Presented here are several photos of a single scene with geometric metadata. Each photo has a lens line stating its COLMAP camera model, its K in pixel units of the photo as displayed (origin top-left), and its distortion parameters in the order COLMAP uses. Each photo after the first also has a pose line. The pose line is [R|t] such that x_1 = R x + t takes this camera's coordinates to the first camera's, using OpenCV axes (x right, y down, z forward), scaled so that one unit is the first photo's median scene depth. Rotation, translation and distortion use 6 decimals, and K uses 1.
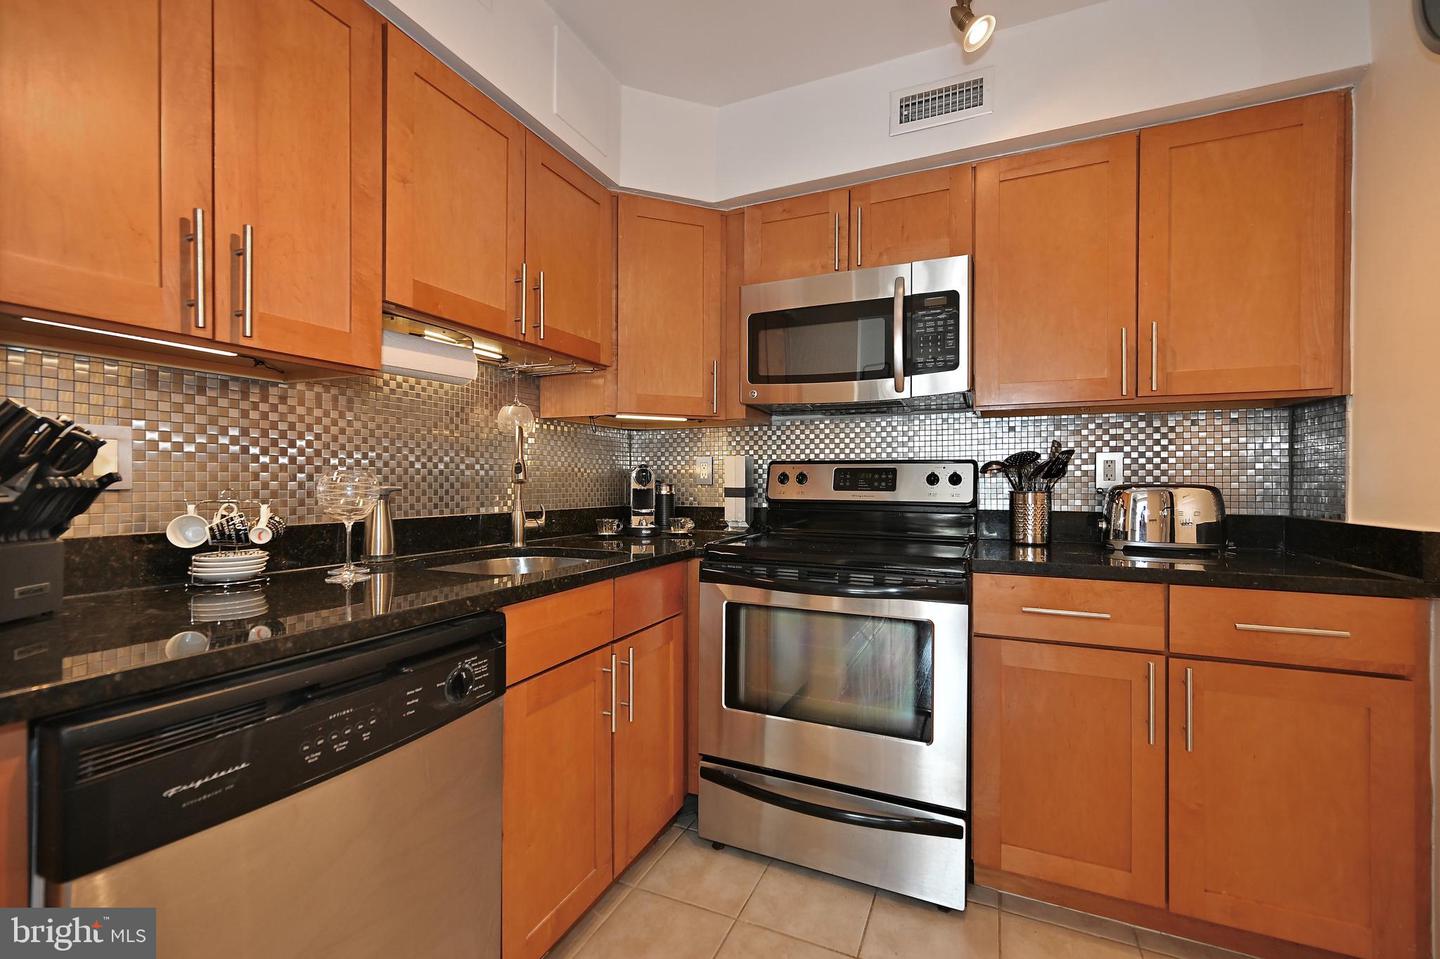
lens RADIAL K [[612.6, 0, 717.5], [0, 612.6, 478.1], [0, 0, 1]] dist [0.003336, 0.000413]
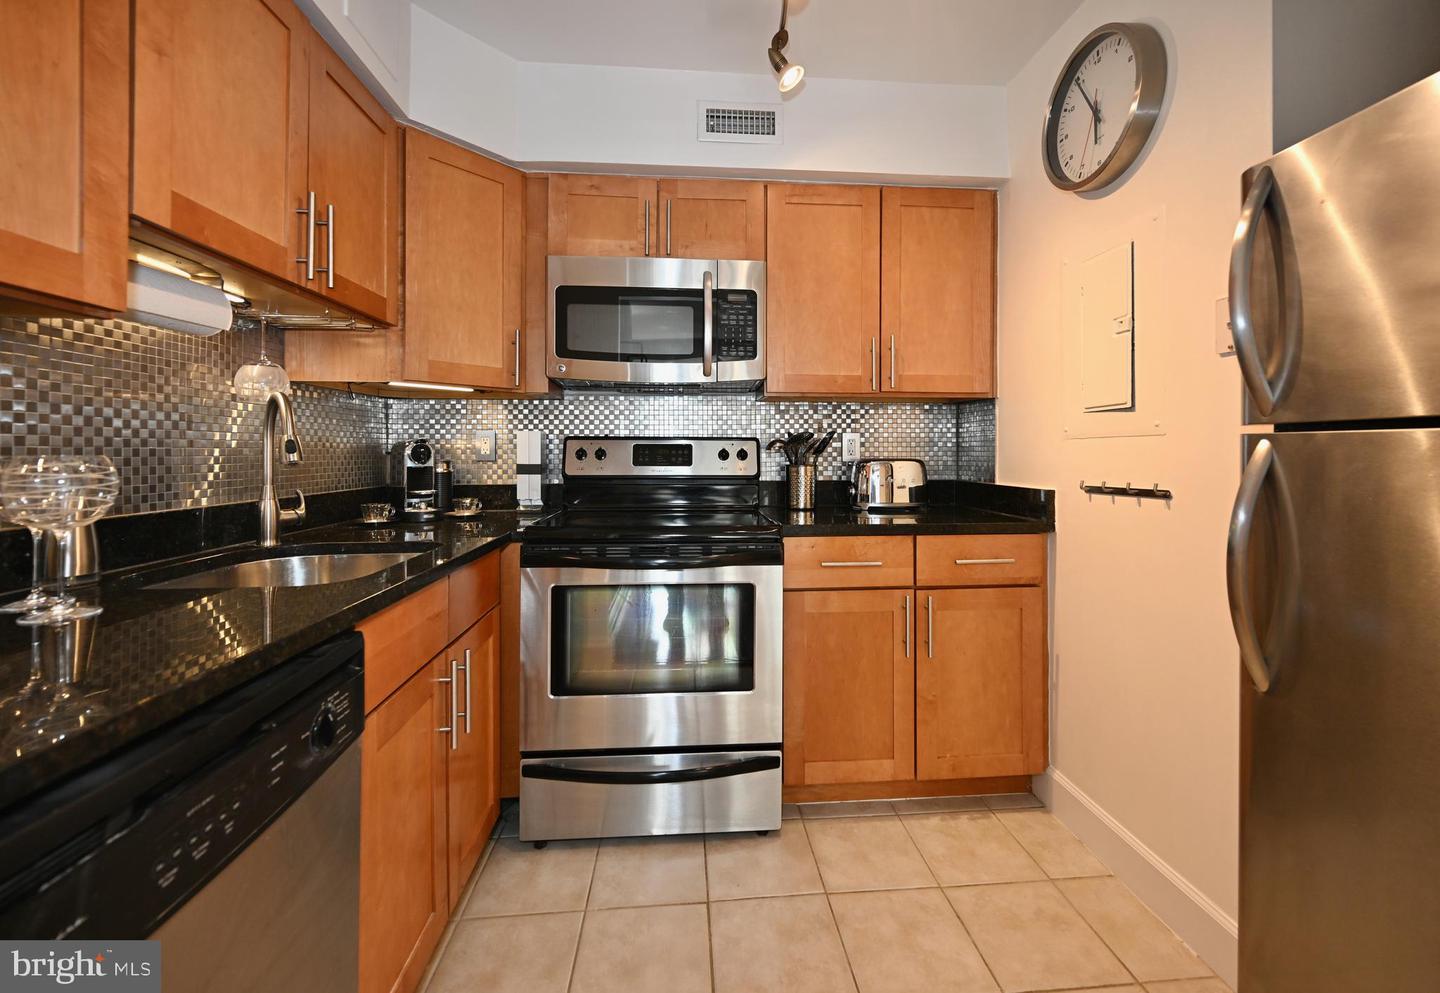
lens RADIAL K [[601.7, 0, 733.6], [0, 601.7, 444.7], [0, 0, 1]] dist [0.001123, -0.000093]
pose [[0.873224, 0.001496, 0.487318, -0.199066], [-0.000141, 0.999996, -0.002817, -0.015854], [-0.487320, 0.002391, 0.873220, 0.041429]]
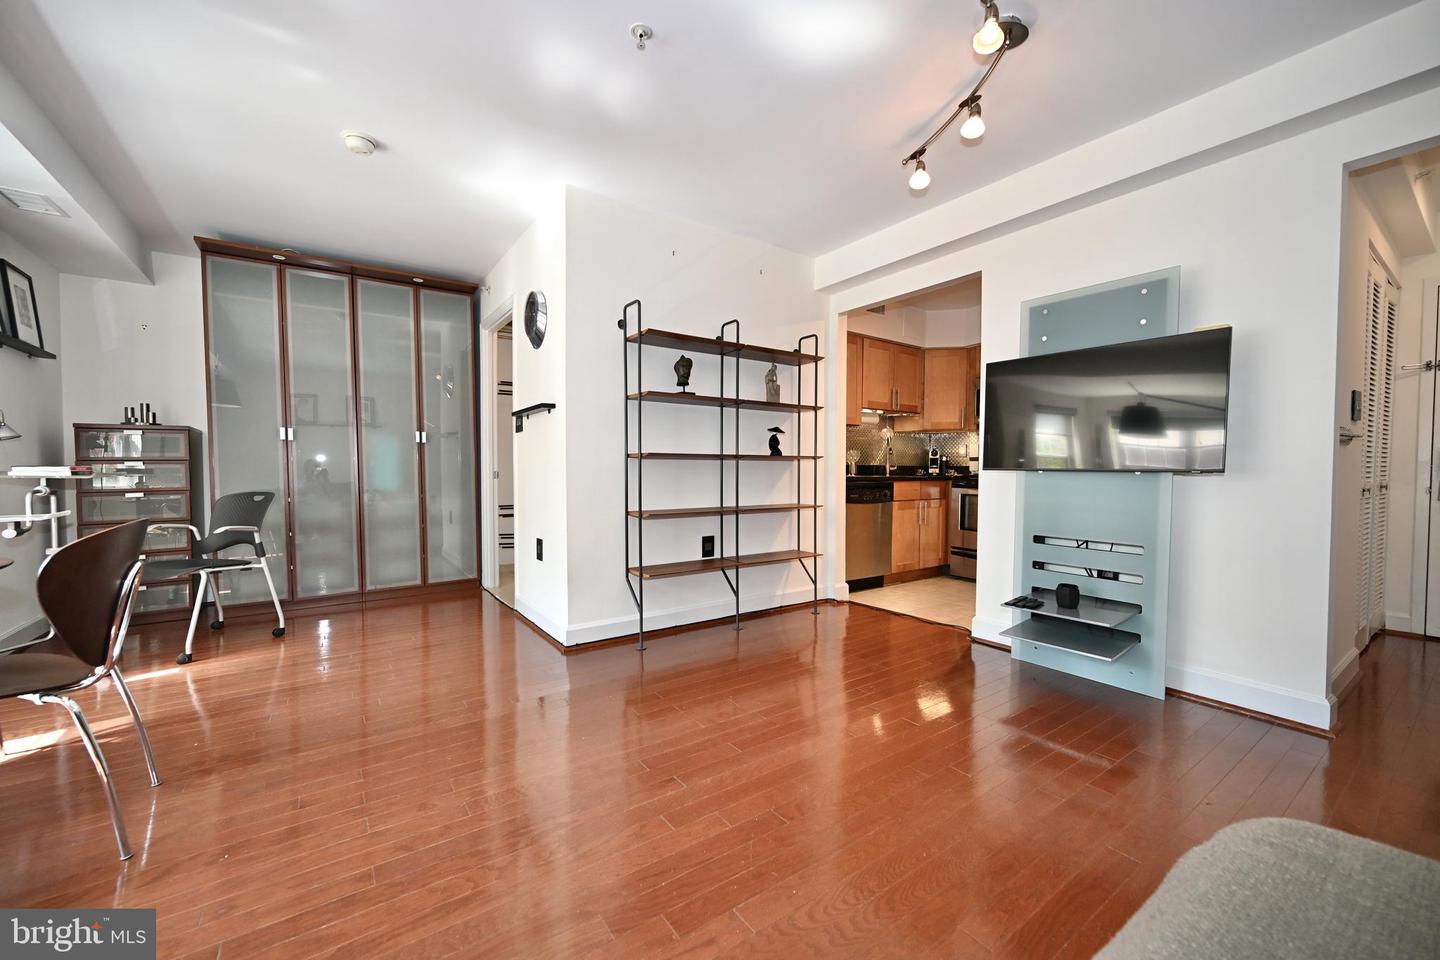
lens RADIAL K [[561.3, 0, 705.5], [0, 561.3, 486.4], [0, 0, 1]] dist [-0.002779, 0.000705]
pose [[0.855042, 0.017601, -0.518260, 0.367053], [0.000872, 0.999374, 0.035380, 0.070213], [0.518558, -0.030704, 0.854491, -1.979359]]
